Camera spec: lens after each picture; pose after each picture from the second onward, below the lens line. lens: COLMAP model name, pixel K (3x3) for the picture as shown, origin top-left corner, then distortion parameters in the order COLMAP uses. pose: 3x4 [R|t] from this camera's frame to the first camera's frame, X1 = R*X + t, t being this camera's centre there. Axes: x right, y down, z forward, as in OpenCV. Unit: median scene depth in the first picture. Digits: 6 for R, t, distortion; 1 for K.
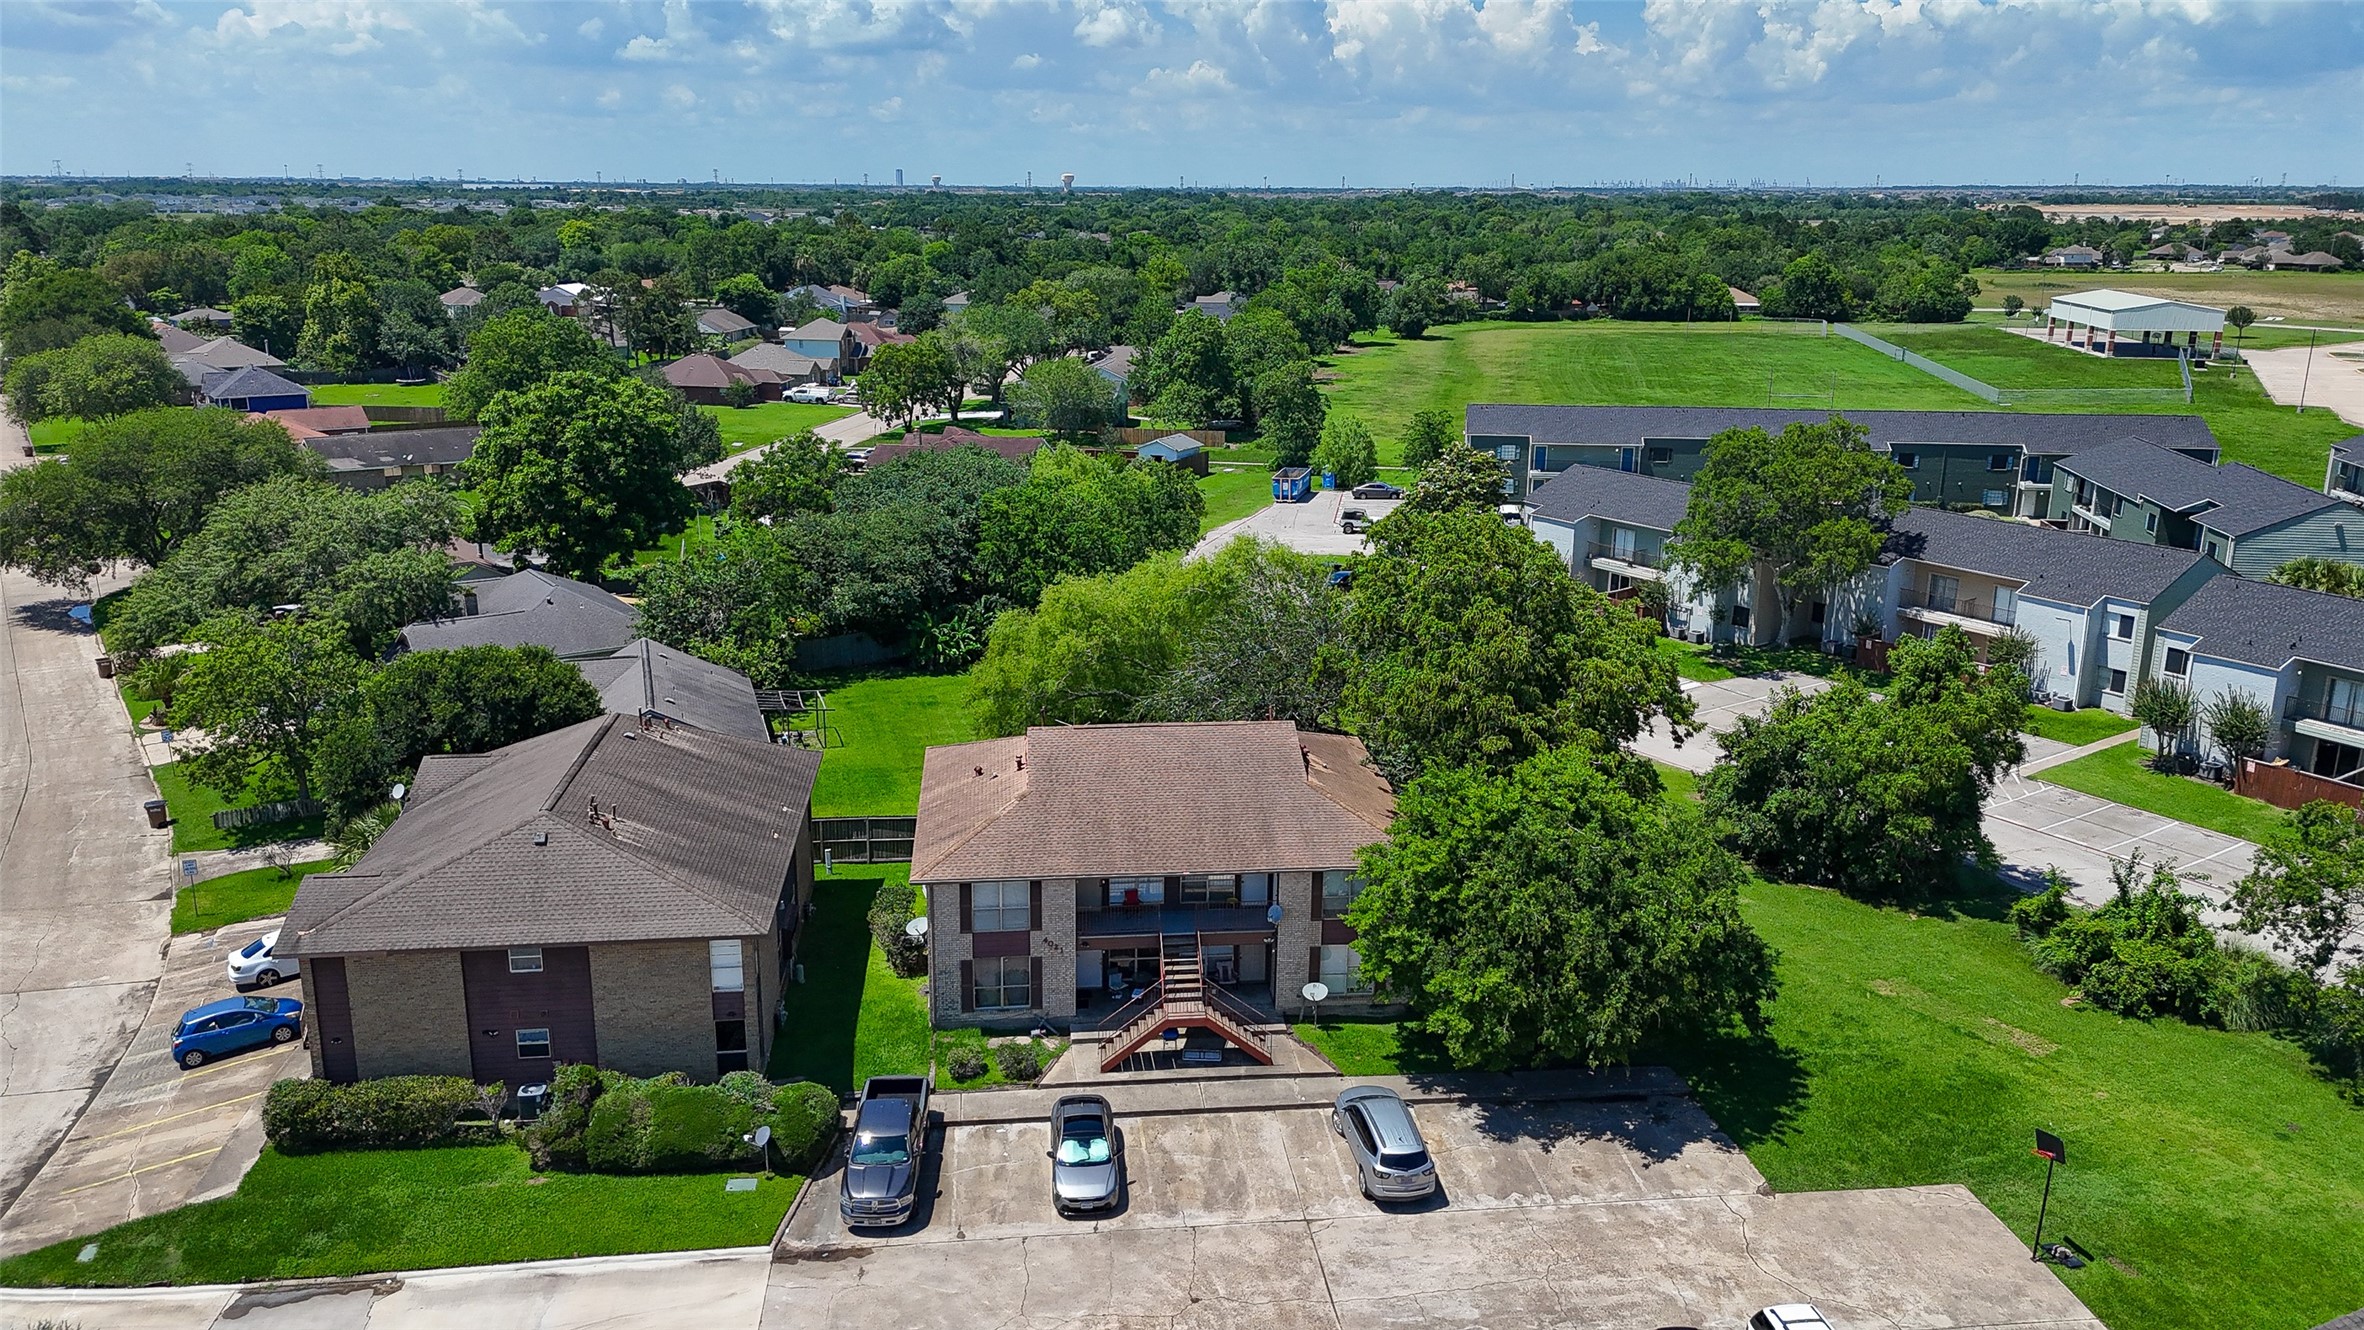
lens RADIAL K [[1735.8, 0, 1178.3], [0, 1735.8, 661.7], [0, 0, 1]] dist [0.088267, -0.091653]
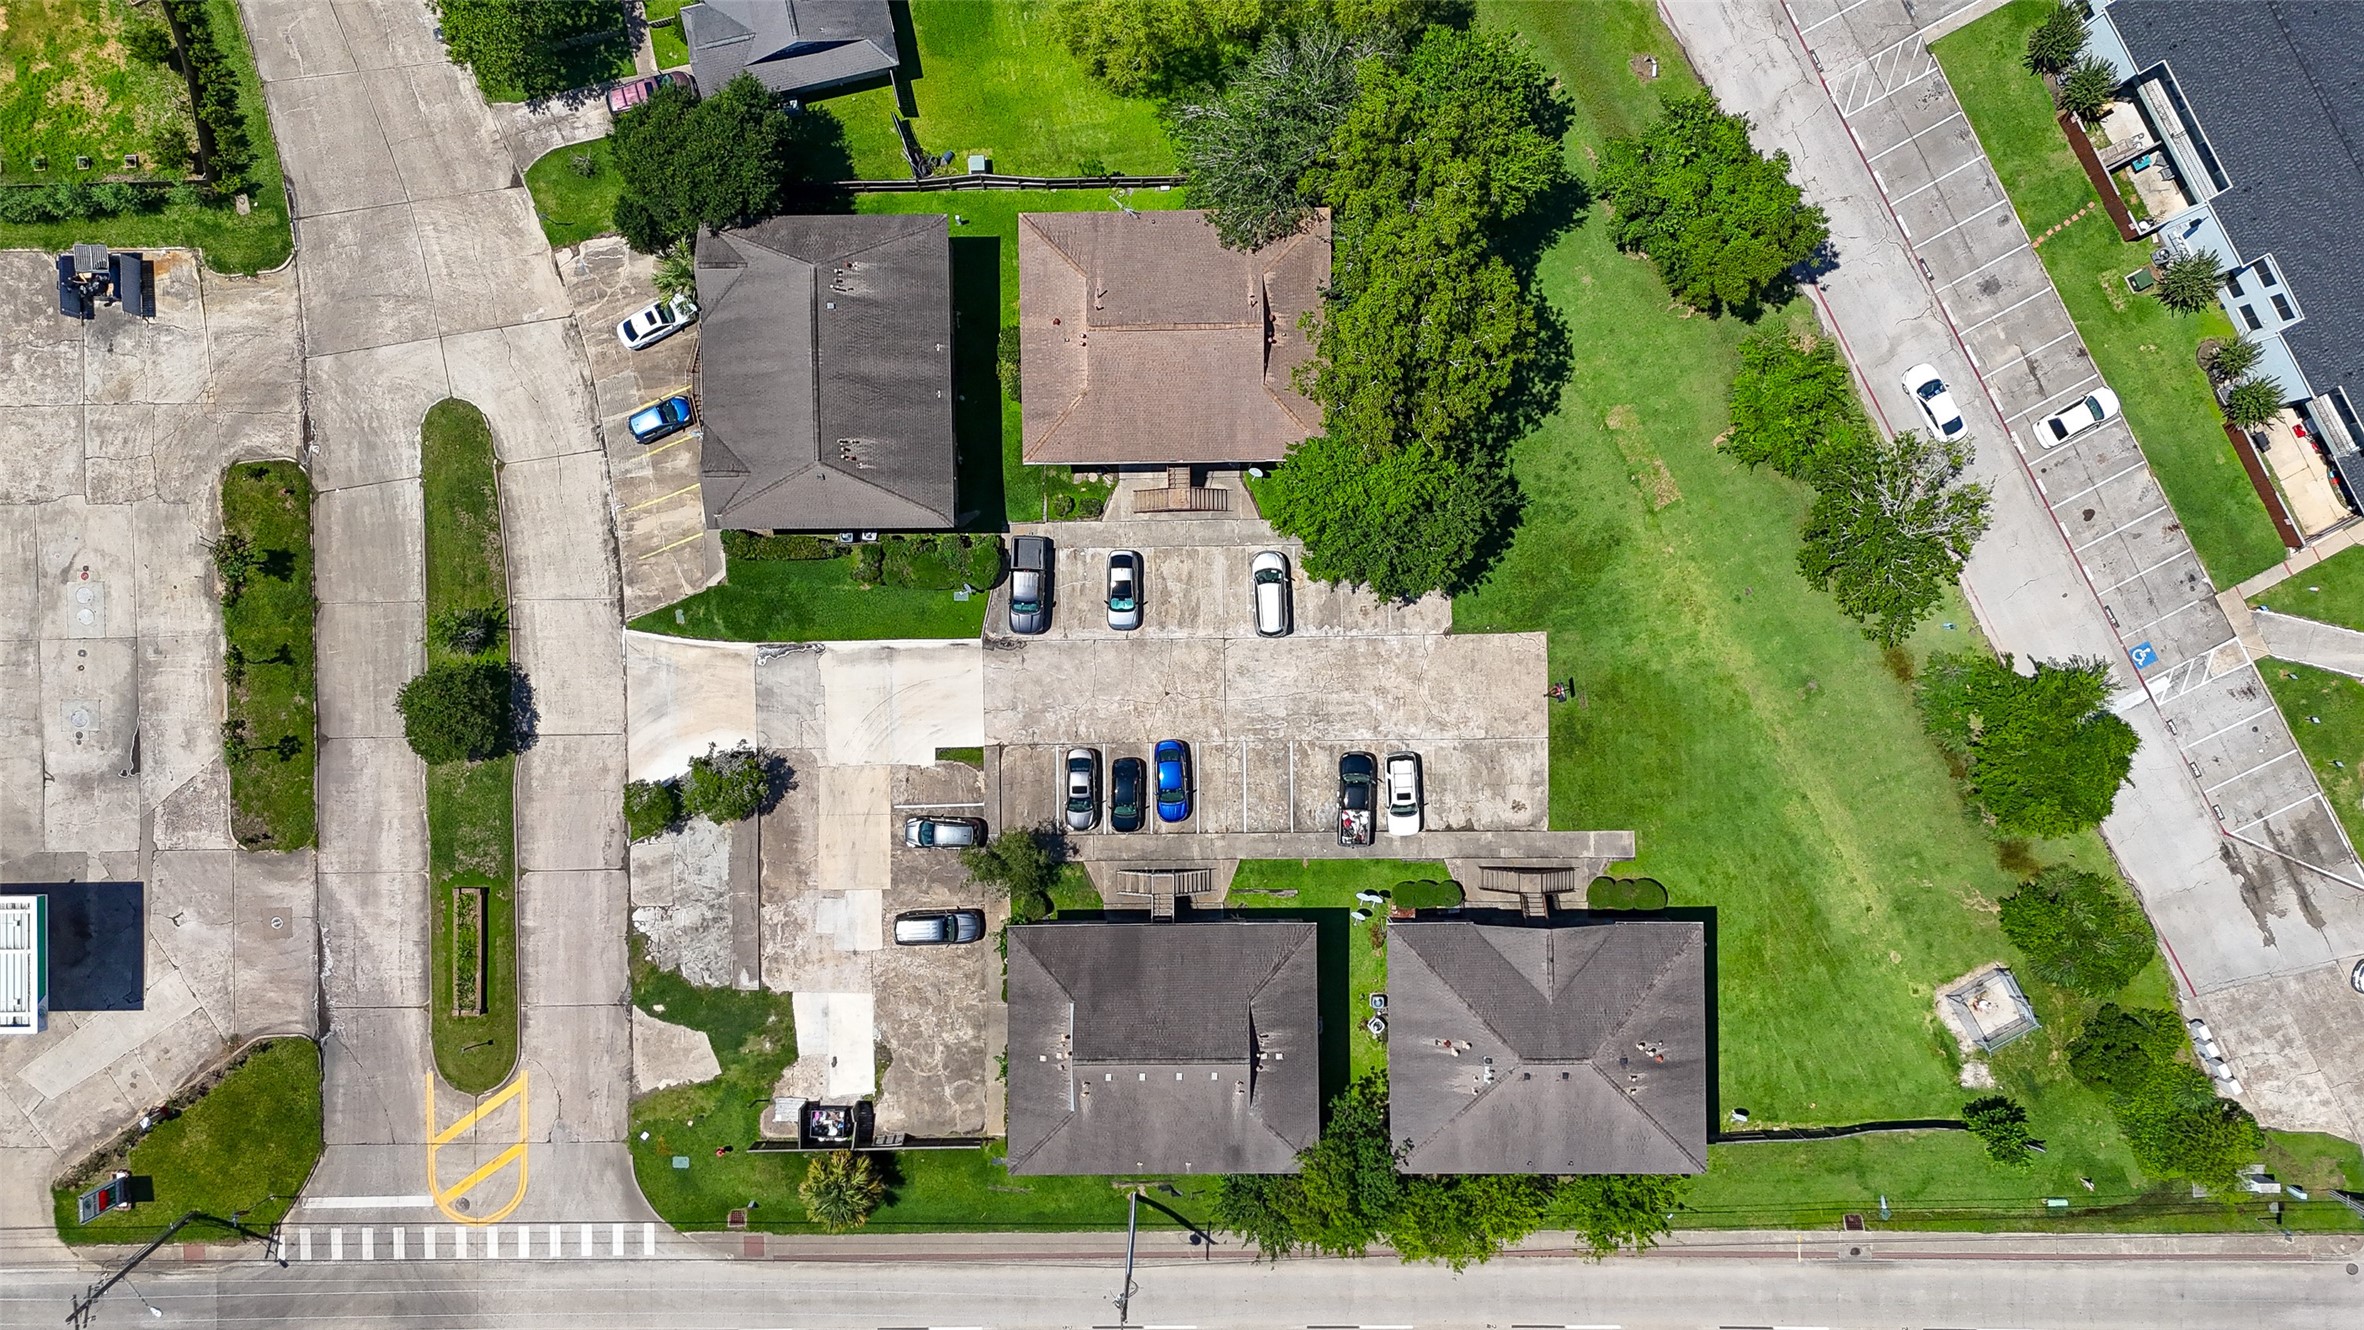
lens RADIAL K [[1735.8, 0, 1179.4], [0, 1735.8, 669.8], [0, 0, 1]] dist [0.088267, -0.091653]
pose [[0.995556, 0.090345, -0.026556, 0.067569], [0.003227, 0.249116, 0.968468, -1.499386], [0.094112, -0.964250, 0.247718, 0.371326]]
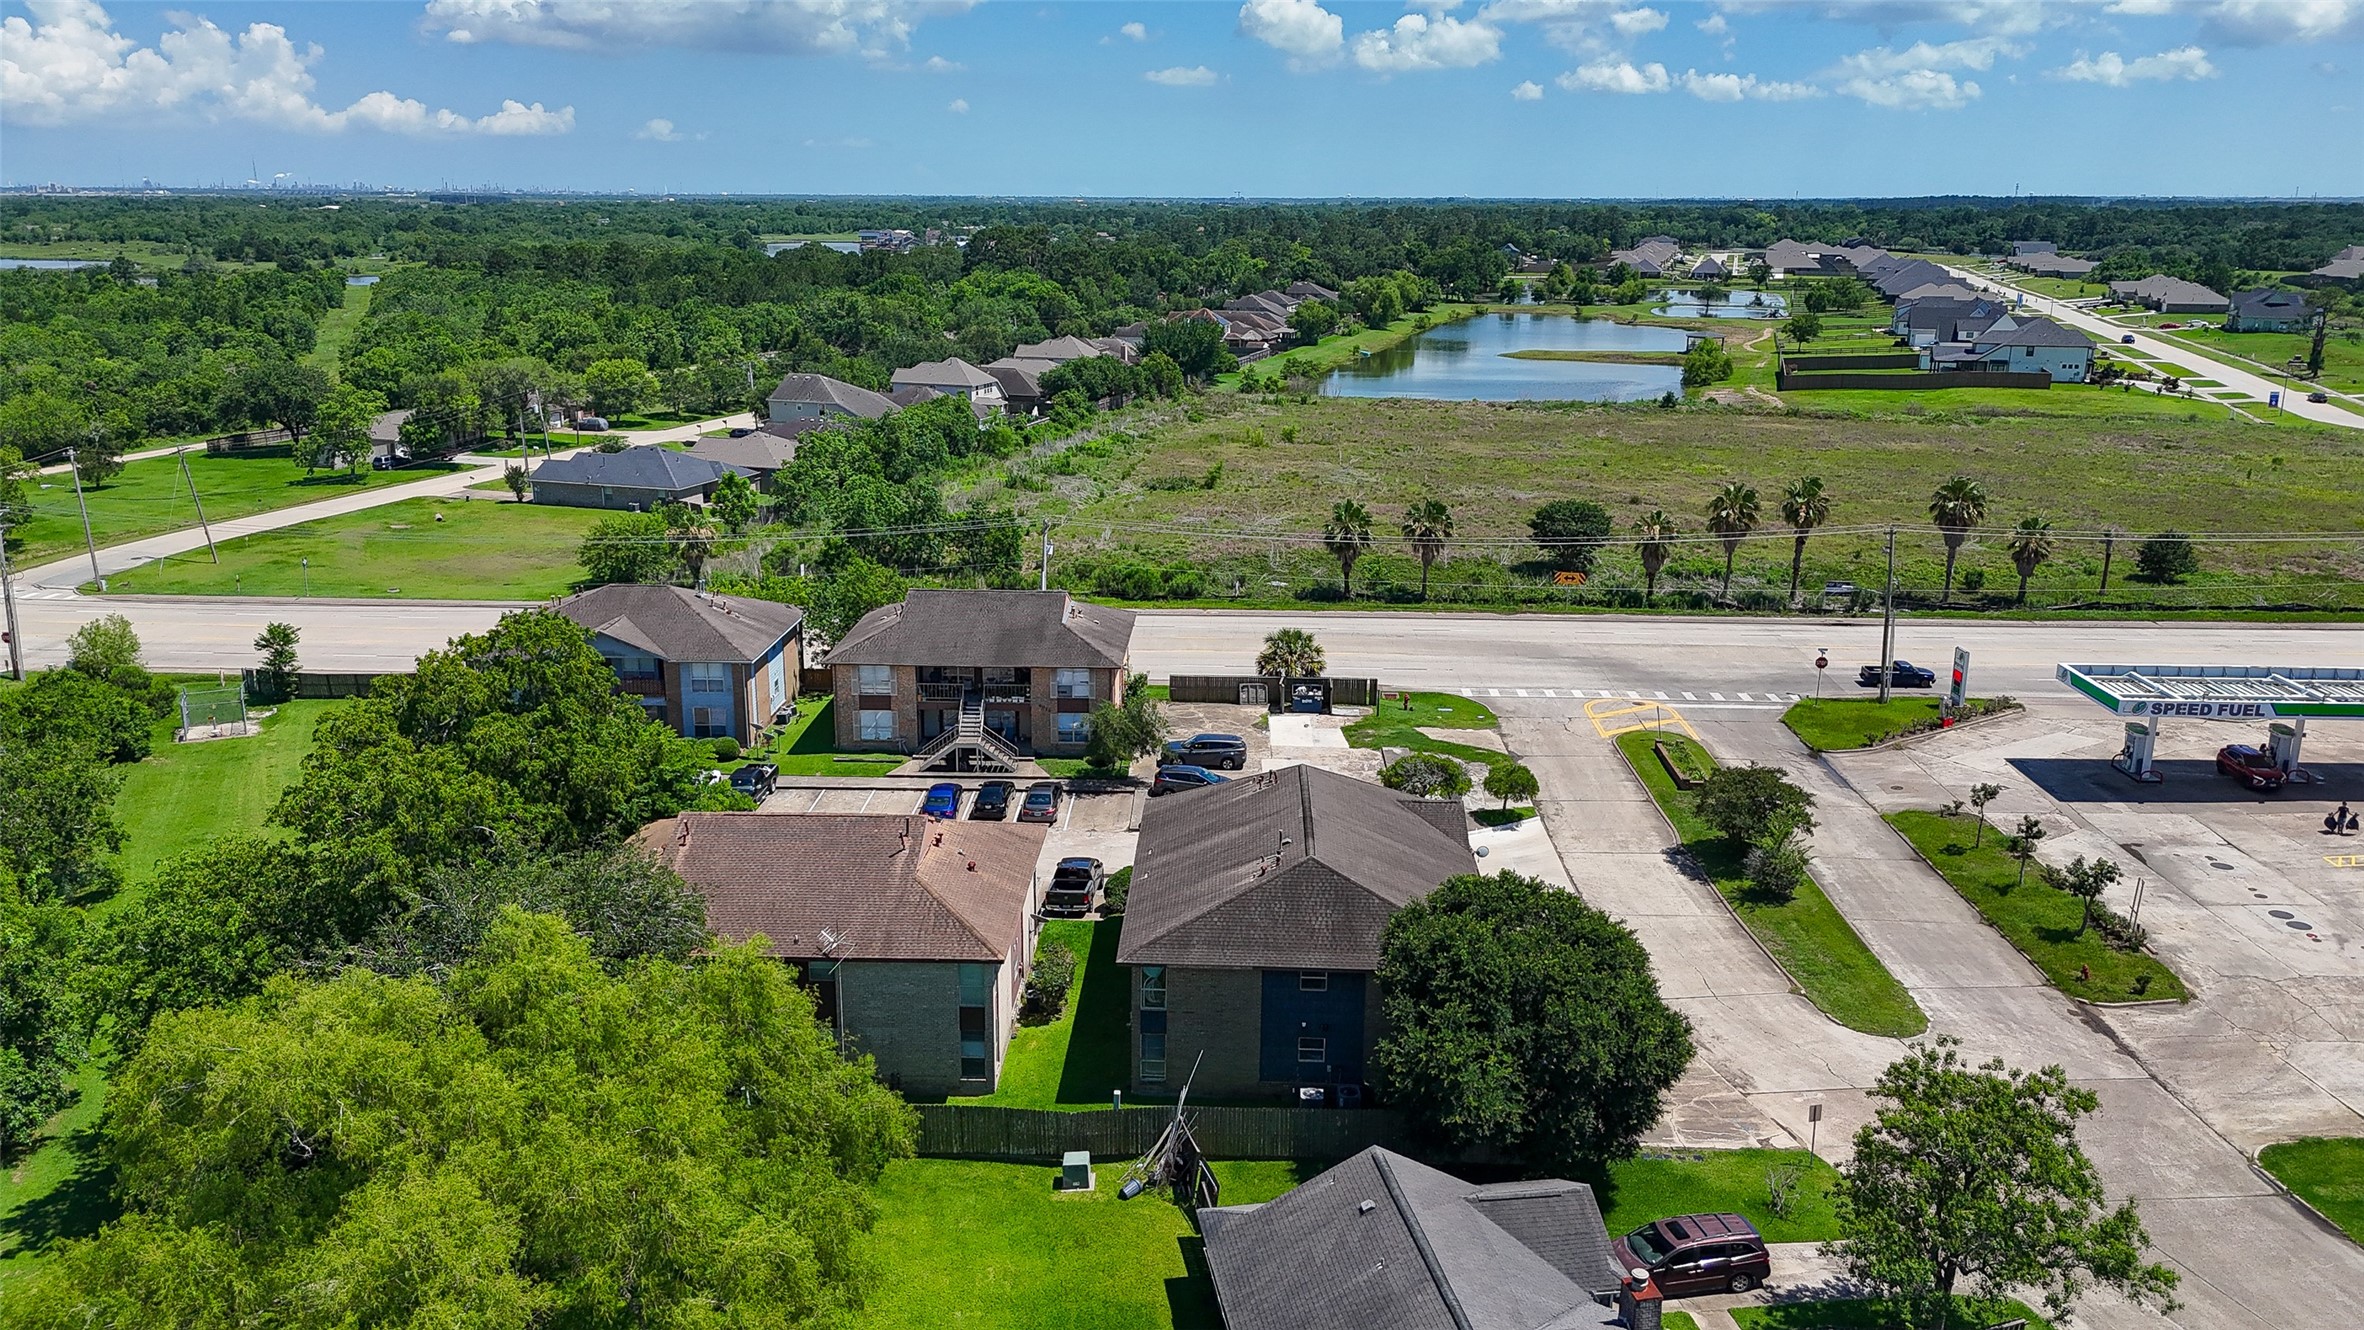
lens RADIAL K [[1735.8, 0, 1176.9], [0, 1735.8, 679.2], [0, 0, 1]] dist [0.088267, -0.091653]
pose [[-0.989745, -0.046991, 0.134898, -0.423221], [0.028620, 0.859968, 0.509545, -0.644511], [-0.139952, 0.508180, -0.849804, 2.041802]]
